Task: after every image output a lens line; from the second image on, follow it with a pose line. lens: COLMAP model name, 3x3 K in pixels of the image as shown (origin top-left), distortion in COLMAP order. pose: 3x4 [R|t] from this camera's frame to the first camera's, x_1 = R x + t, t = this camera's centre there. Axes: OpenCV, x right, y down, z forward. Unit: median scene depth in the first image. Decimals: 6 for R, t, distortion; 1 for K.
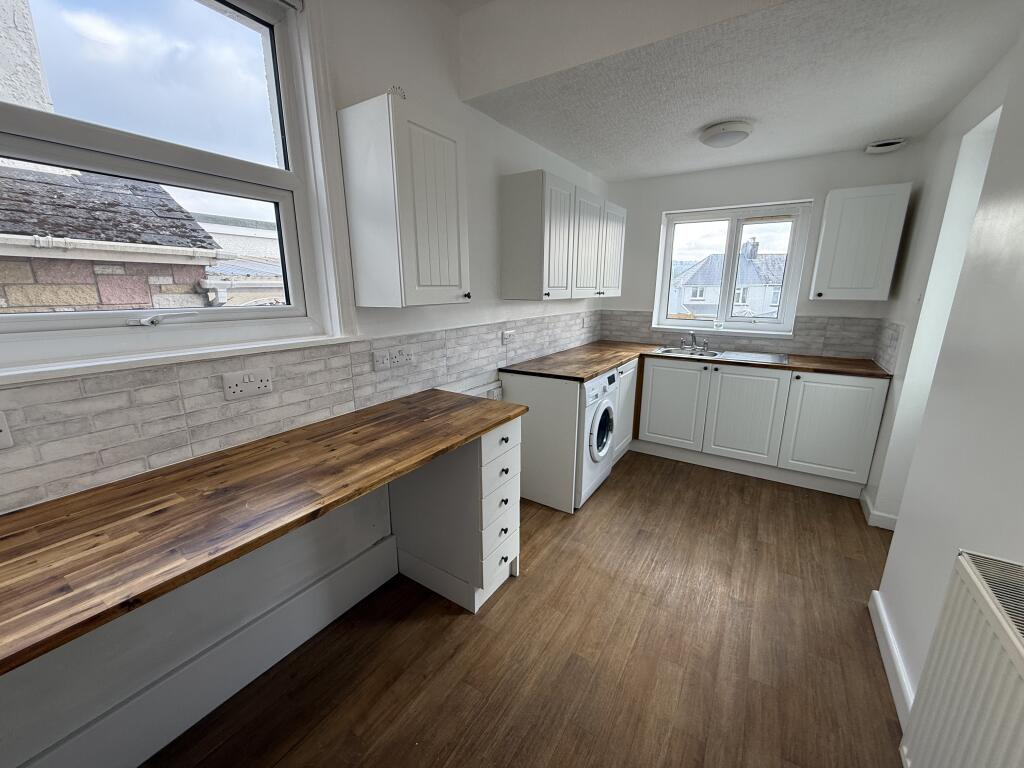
lens RADIAL K [[409.7, 0, 511.8], [0, 409.7, 386.0], [0, 0, 1]] dist [-0.002076, -0.000367]
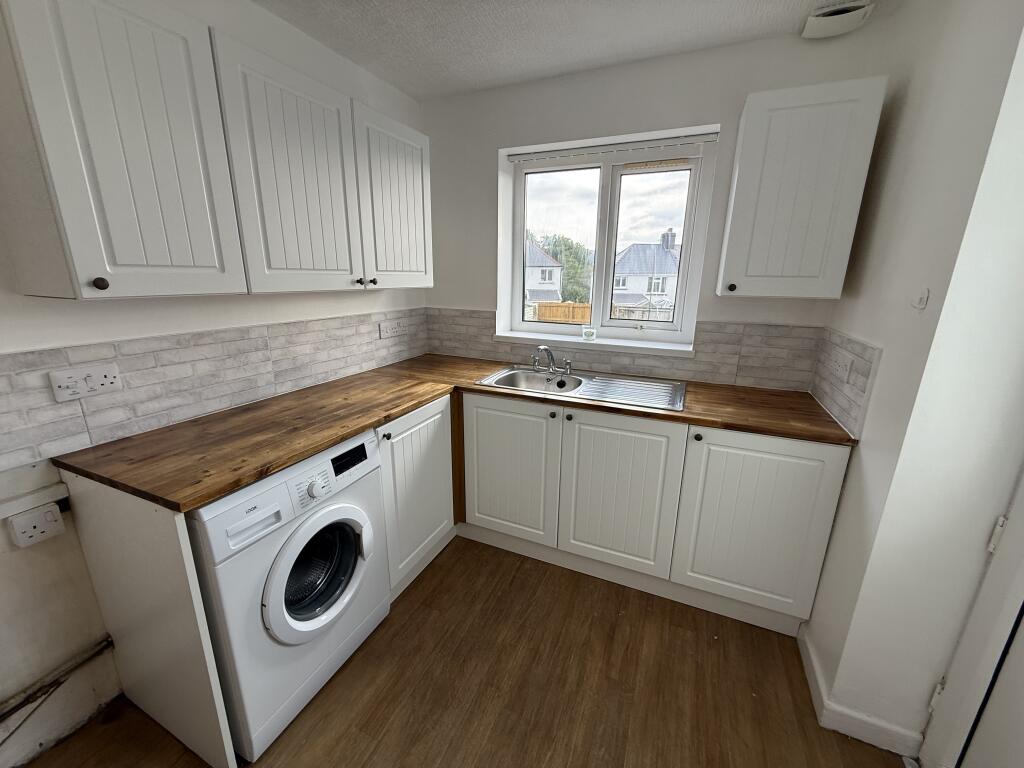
lens RADIAL K [[409.7, 0, 513.3], [0, 409.7, 385.1], [0, 0, 1]] dist [-0.002076, -0.000367]
pose [[0.987151, -0.030458, 0.156858, 0.325678], [0.026358, 0.999256, 0.028152, -0.101563], [-0.157599, -0.023656, 0.987220, 0.437705]]
